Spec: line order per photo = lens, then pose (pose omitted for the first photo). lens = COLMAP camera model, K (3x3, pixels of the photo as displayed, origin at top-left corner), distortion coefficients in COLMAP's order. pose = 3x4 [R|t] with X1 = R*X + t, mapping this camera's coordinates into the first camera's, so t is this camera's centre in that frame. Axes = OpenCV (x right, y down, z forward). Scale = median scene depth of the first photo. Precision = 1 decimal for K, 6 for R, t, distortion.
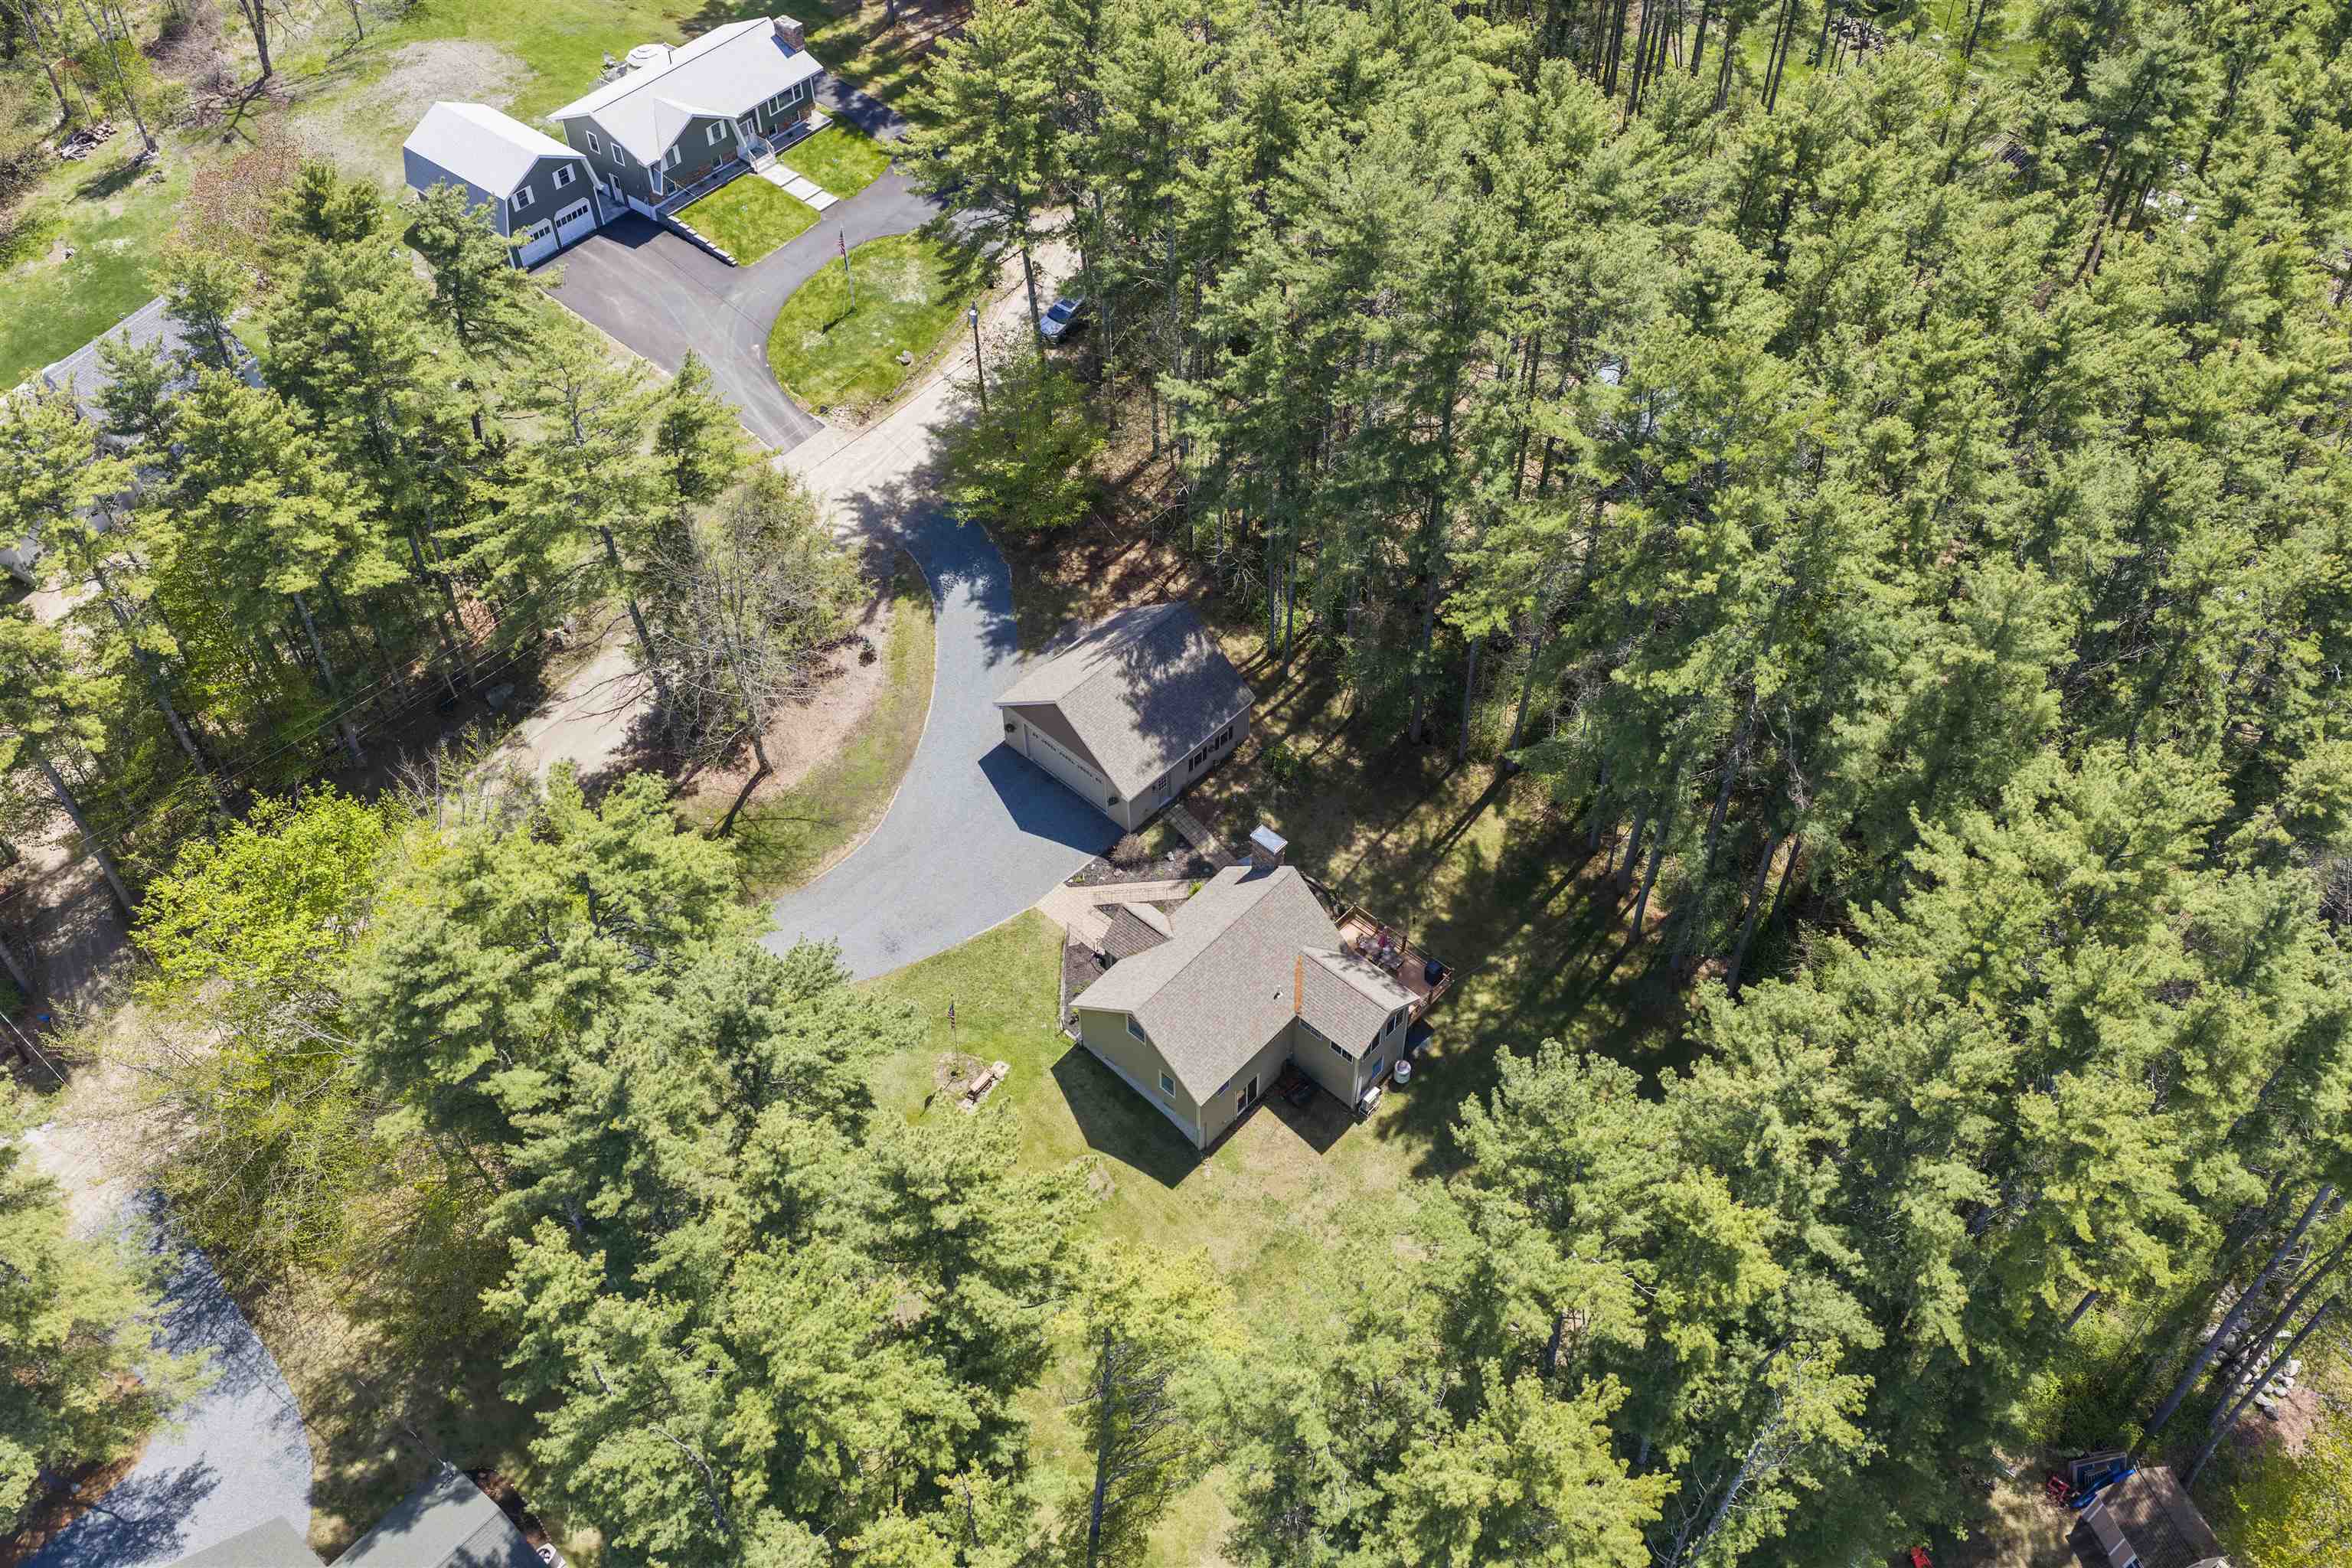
lens RADIAL K [[1931.3, 0, 1186.2], [0, 1931.3, 771.8], [0, 0, 1]] dist [0.009435, -0.007908]
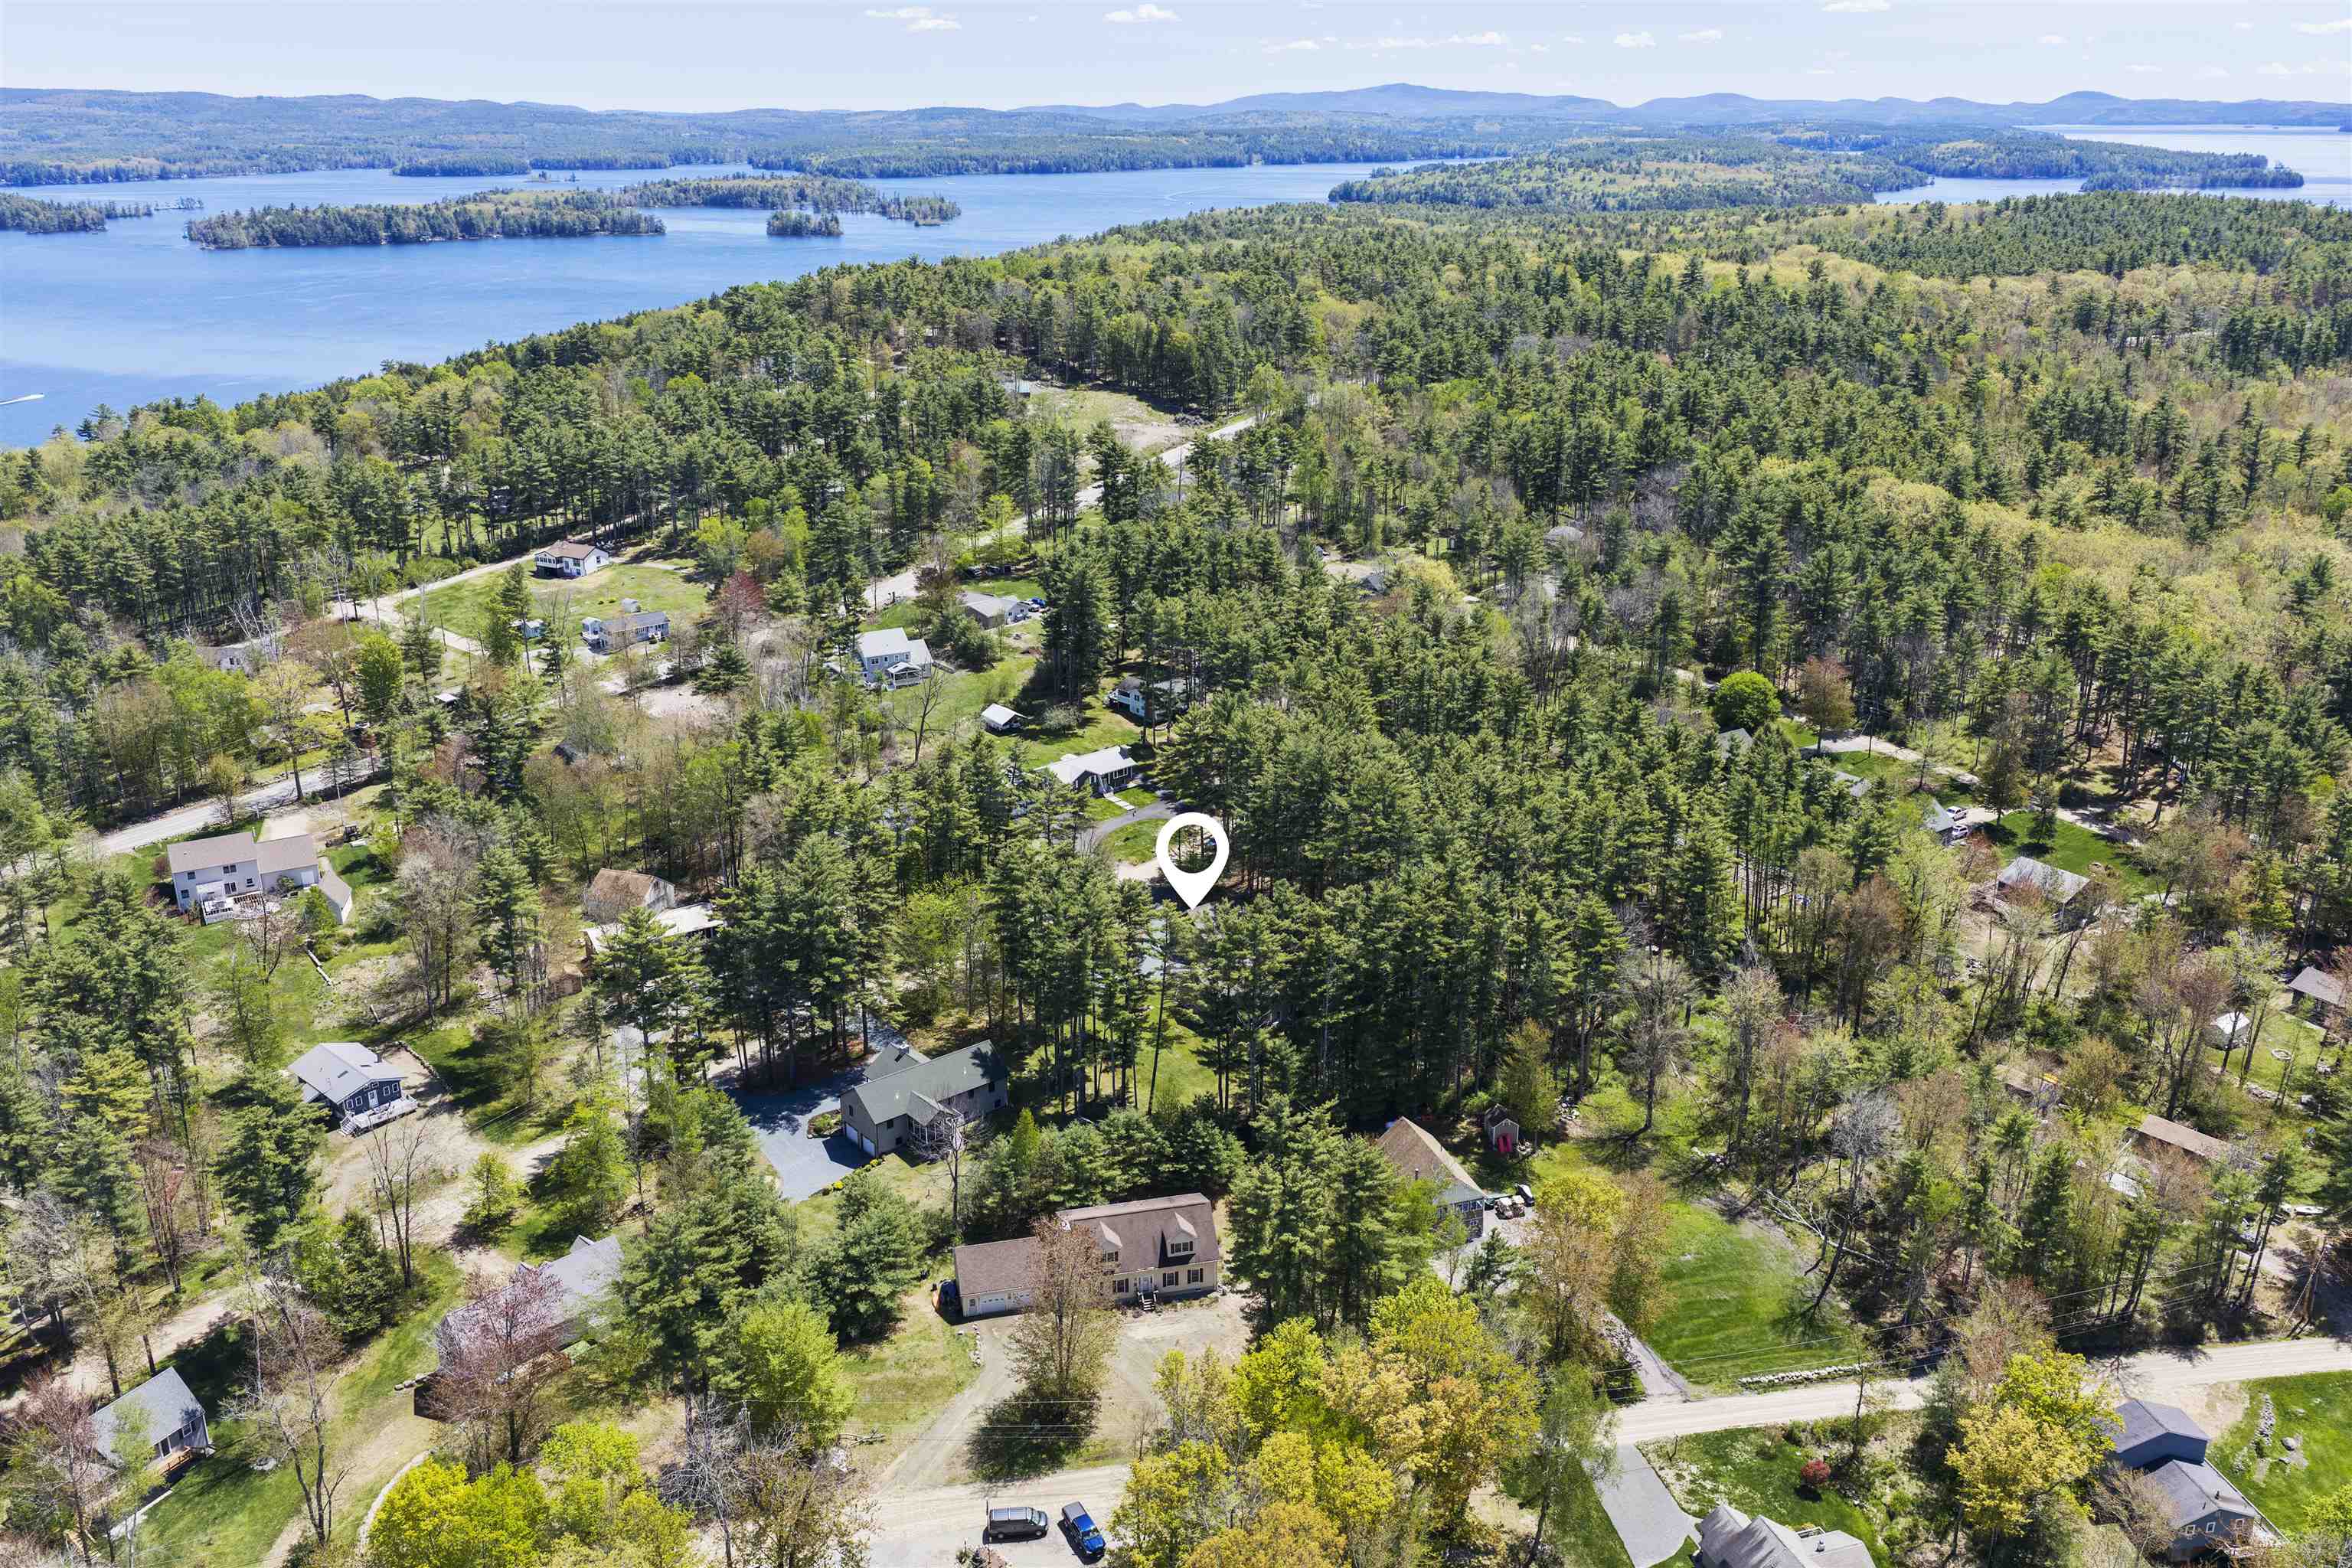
lens RADIAL K [[1896.0, 0, 1182.3], [0, 1896.0, 787.4], [0, 0, 1]] dist [0.000502, 0.000568]
pose [[0.987023, 0.044482, -0.154294, 0.247988], [-0.113199, 0.874251, -0.472093, 0.810720], [0.113892, 0.483433, 0.867941, -1.097453]]
